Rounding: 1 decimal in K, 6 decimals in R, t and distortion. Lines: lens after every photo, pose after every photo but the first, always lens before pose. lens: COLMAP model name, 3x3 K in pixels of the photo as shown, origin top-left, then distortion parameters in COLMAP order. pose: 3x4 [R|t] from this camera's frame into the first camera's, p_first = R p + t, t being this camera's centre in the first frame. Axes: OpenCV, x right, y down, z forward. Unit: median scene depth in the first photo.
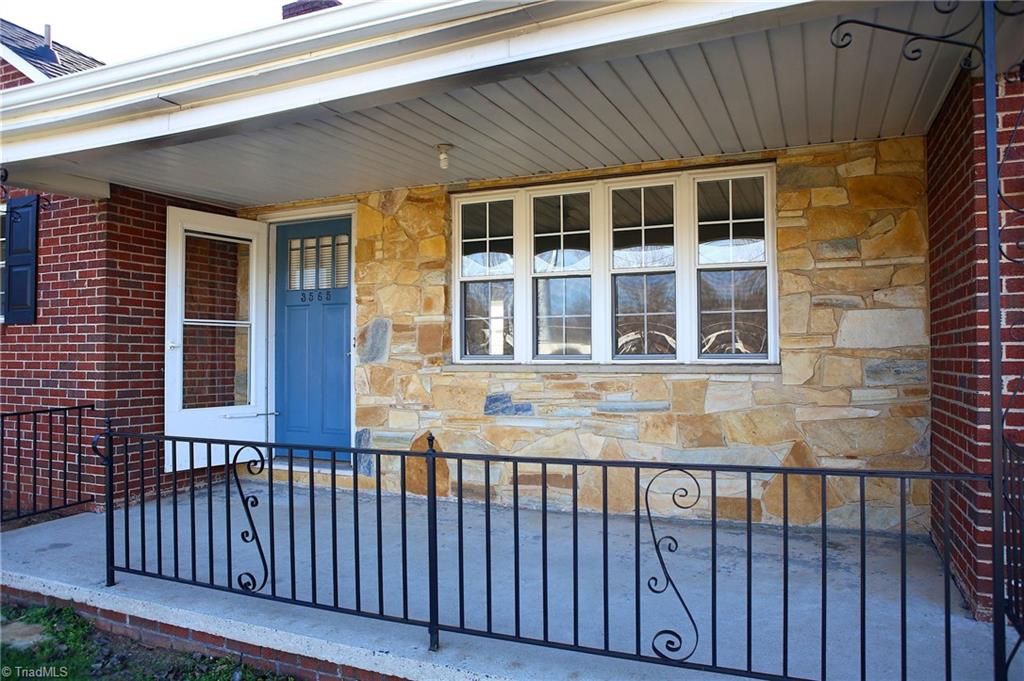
lens RADIAL K [[708.8, 0, 514.7], [0, 708.8, 344.2], [0, 0, 1]] dist [-0.101964, 0.066622]
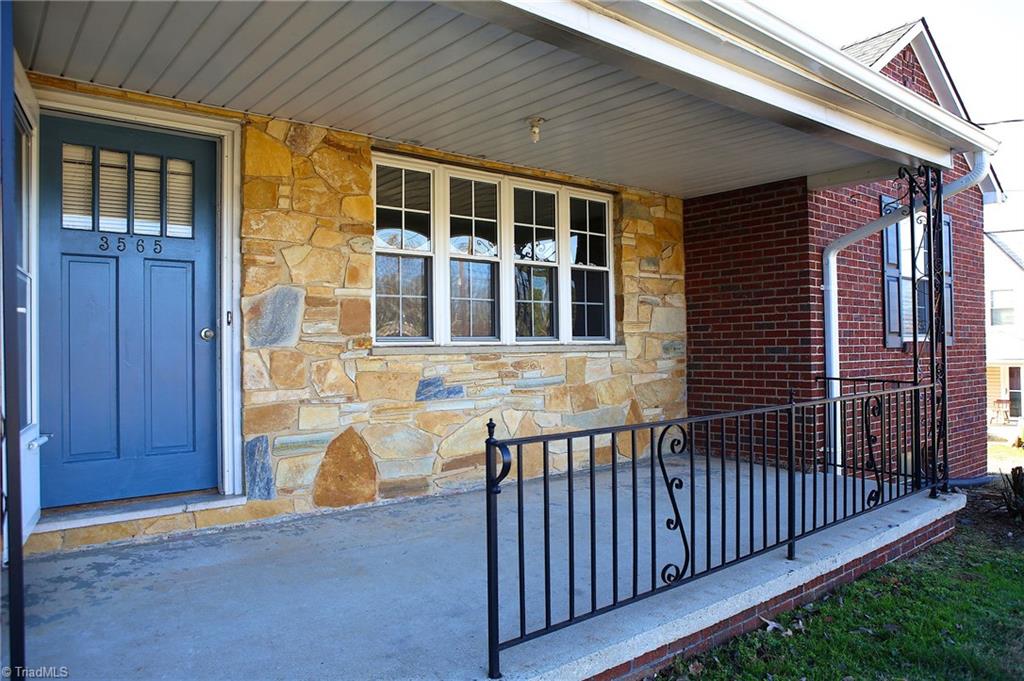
lens RADIAL K [[708.8, 0, 514.7], [0, 708.8, 339.6], [0, 0, 1]] dist [-0.101964, 0.066622]
pose [[0.460972, 0.008572, 0.887373, -0.819539], [-0.002349, 0.999962, -0.008440, 0.027888], [-0.887411, 0.001806, 0.460975, 0.479225]]
